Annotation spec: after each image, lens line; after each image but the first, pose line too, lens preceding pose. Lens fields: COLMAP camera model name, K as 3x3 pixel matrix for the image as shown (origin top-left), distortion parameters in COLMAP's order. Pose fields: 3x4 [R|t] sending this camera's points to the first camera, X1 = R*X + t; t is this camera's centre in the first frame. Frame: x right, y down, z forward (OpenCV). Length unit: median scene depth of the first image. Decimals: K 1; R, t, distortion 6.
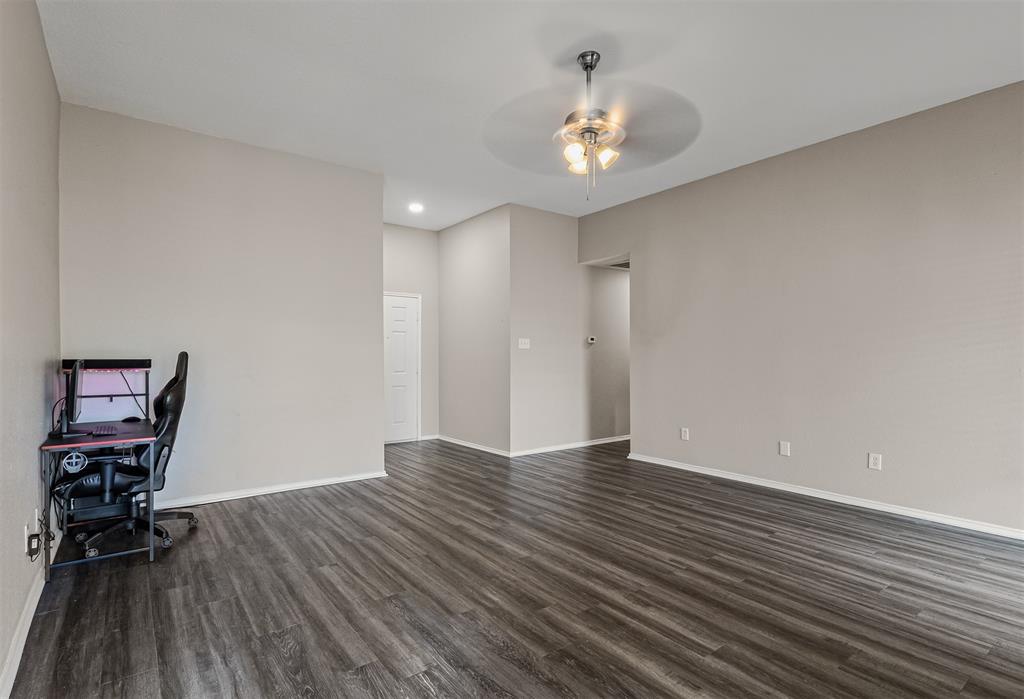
lens RADIAL K [[522.5, 0, 504.7], [0, 522.5, 345.5], [0, 0, 1]] dist [0.016815, -0.001587]
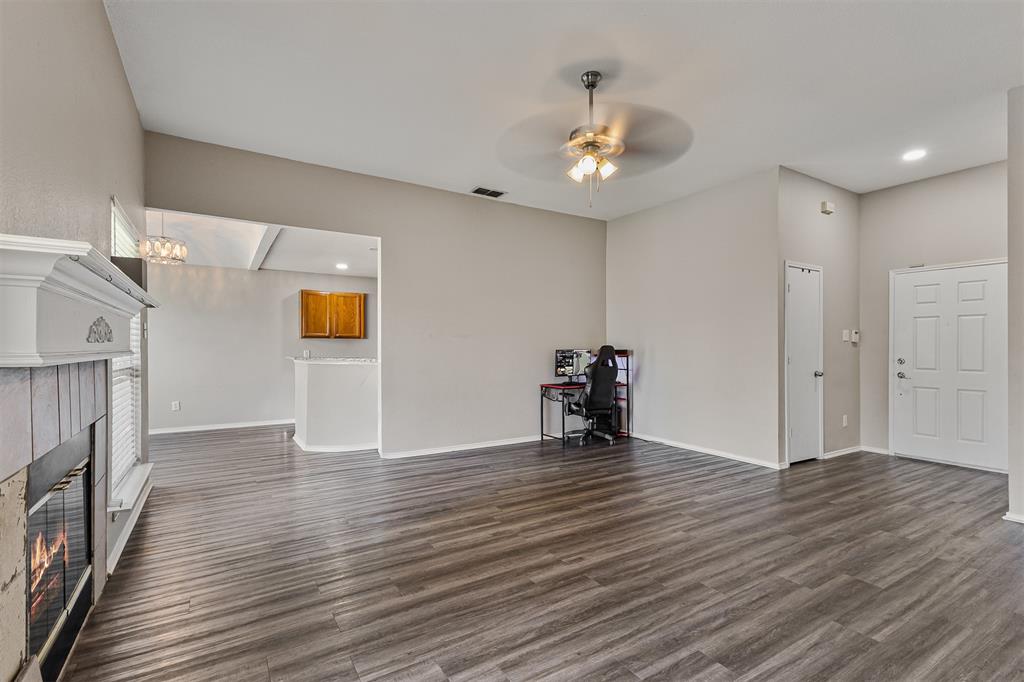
lens RADIAL K [[479.5, 0, 512.5], [0, 479.5, 344.5], [0, 0, 1]] dist [0.002345, -0.000319]
pose [[-0.100703, -0.006676, -0.994894, 1.175426], [0.010961, 0.999909, -0.007820, 0.016620], [0.994856, -0.011692, -0.100620, 0.930373]]
